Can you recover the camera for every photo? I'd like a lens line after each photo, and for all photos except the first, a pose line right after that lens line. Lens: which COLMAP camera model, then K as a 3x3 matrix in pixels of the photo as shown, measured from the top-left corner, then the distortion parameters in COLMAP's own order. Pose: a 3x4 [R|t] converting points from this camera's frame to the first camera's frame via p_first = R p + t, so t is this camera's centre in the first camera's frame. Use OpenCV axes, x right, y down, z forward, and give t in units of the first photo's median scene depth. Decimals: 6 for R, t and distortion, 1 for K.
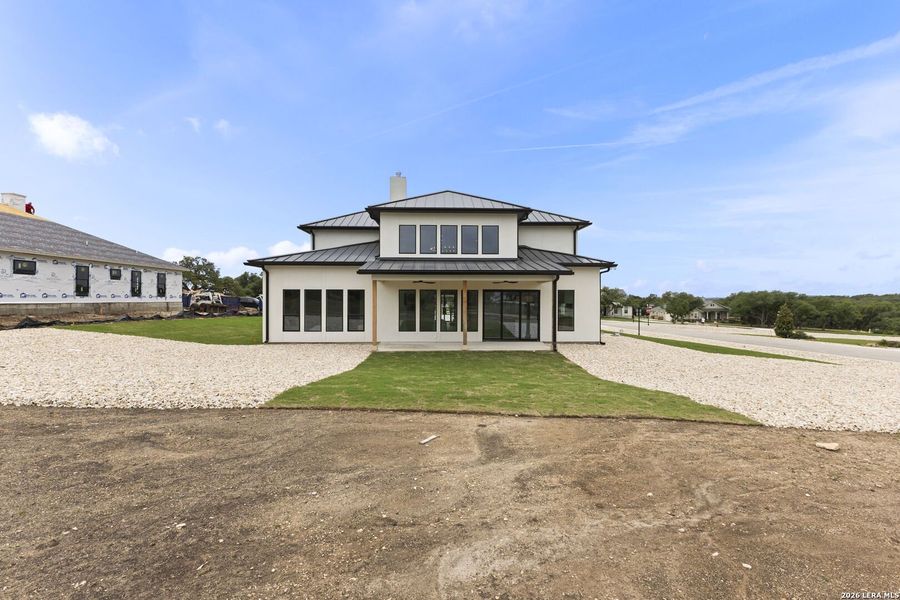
lens RADIAL K [[393.7, 0, 450.1], [0, 393.7, 294.1], [0, 0, 1]] dist [0.013494, -0.000932]
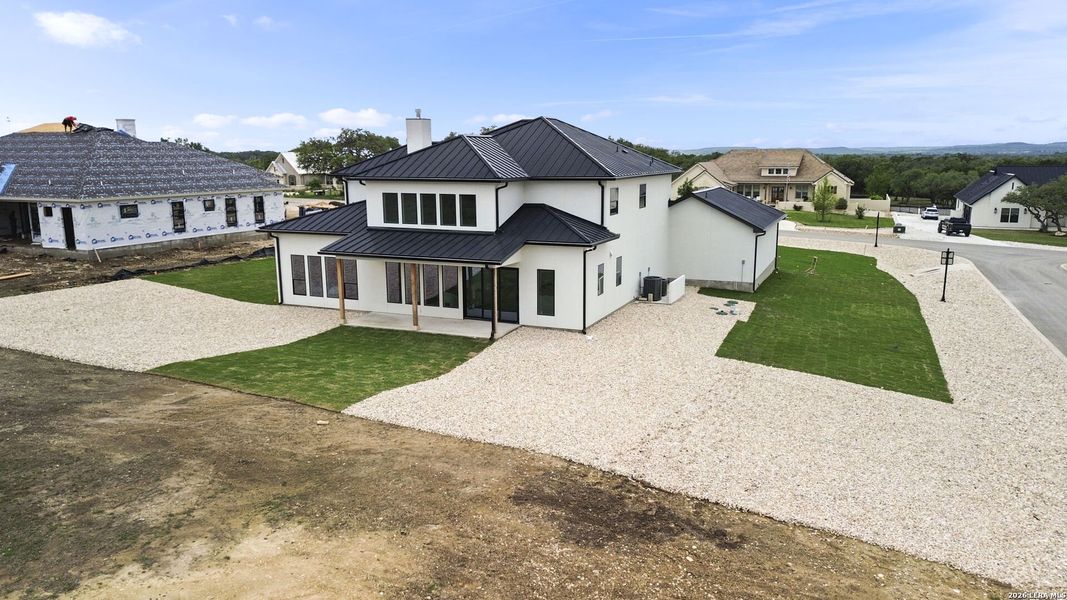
lens RADIAL K [[774.4, 0, 533.5], [0, 774.4, 300.0], [0, 0, 1]] dist [0.044482, 0.002218]
pose [[0.905681, 0.073048, -0.417620, 0.803482], [0.010667, 0.980807, 0.194690, -0.226201], [0.423826, -0.180782, 0.887519, -0.448418]]
